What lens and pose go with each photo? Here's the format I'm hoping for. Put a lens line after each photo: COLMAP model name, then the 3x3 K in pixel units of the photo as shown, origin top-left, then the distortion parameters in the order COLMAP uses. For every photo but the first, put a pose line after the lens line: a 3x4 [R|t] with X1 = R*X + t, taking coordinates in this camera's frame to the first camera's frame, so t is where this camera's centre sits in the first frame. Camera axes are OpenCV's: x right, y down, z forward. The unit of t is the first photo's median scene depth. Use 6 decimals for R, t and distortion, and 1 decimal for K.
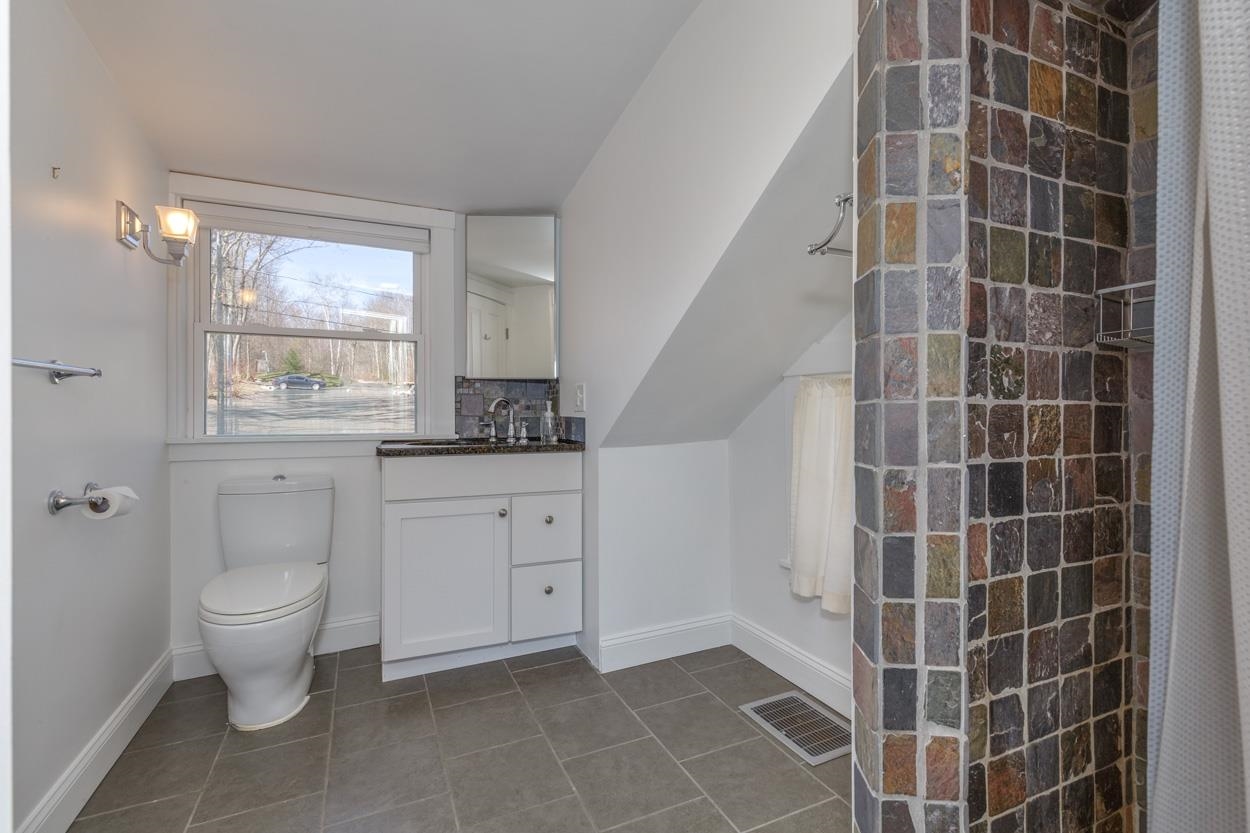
lens RADIAL K [[571.4, 0, 625.3], [0, 571.4, 412.5], [0, 0, 1]] dist [0.009370, -0.002616]
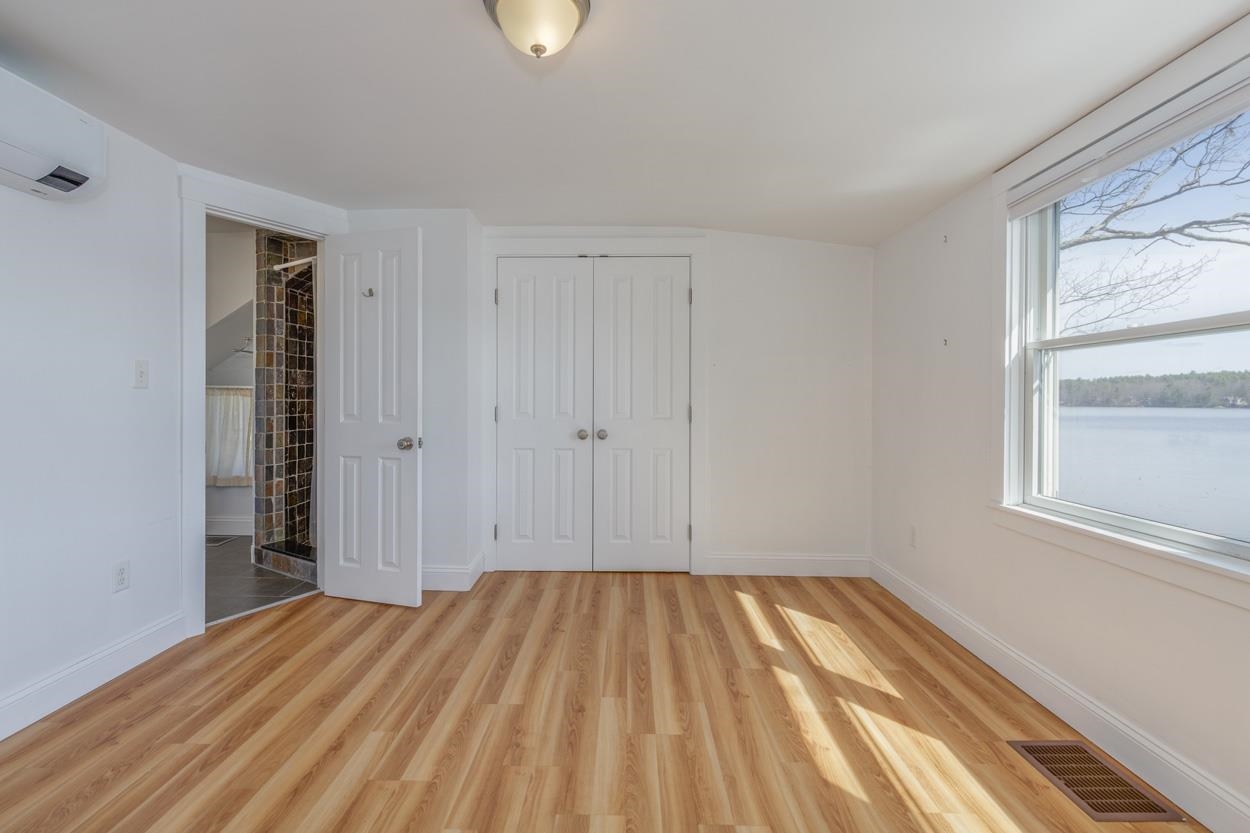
lens RADIAL K [[583.3, 0, 616.9], [0, 583.3, 413.4], [0, 0, 1]] dist [0.008601, -0.001246]
pose [[0.428922, -0.013408, 0.903242, -2.049929], [-0.011486, 0.999728, 0.020295, -0.036513], [-0.903268, -0.019079, 0.428651, -2.786626]]
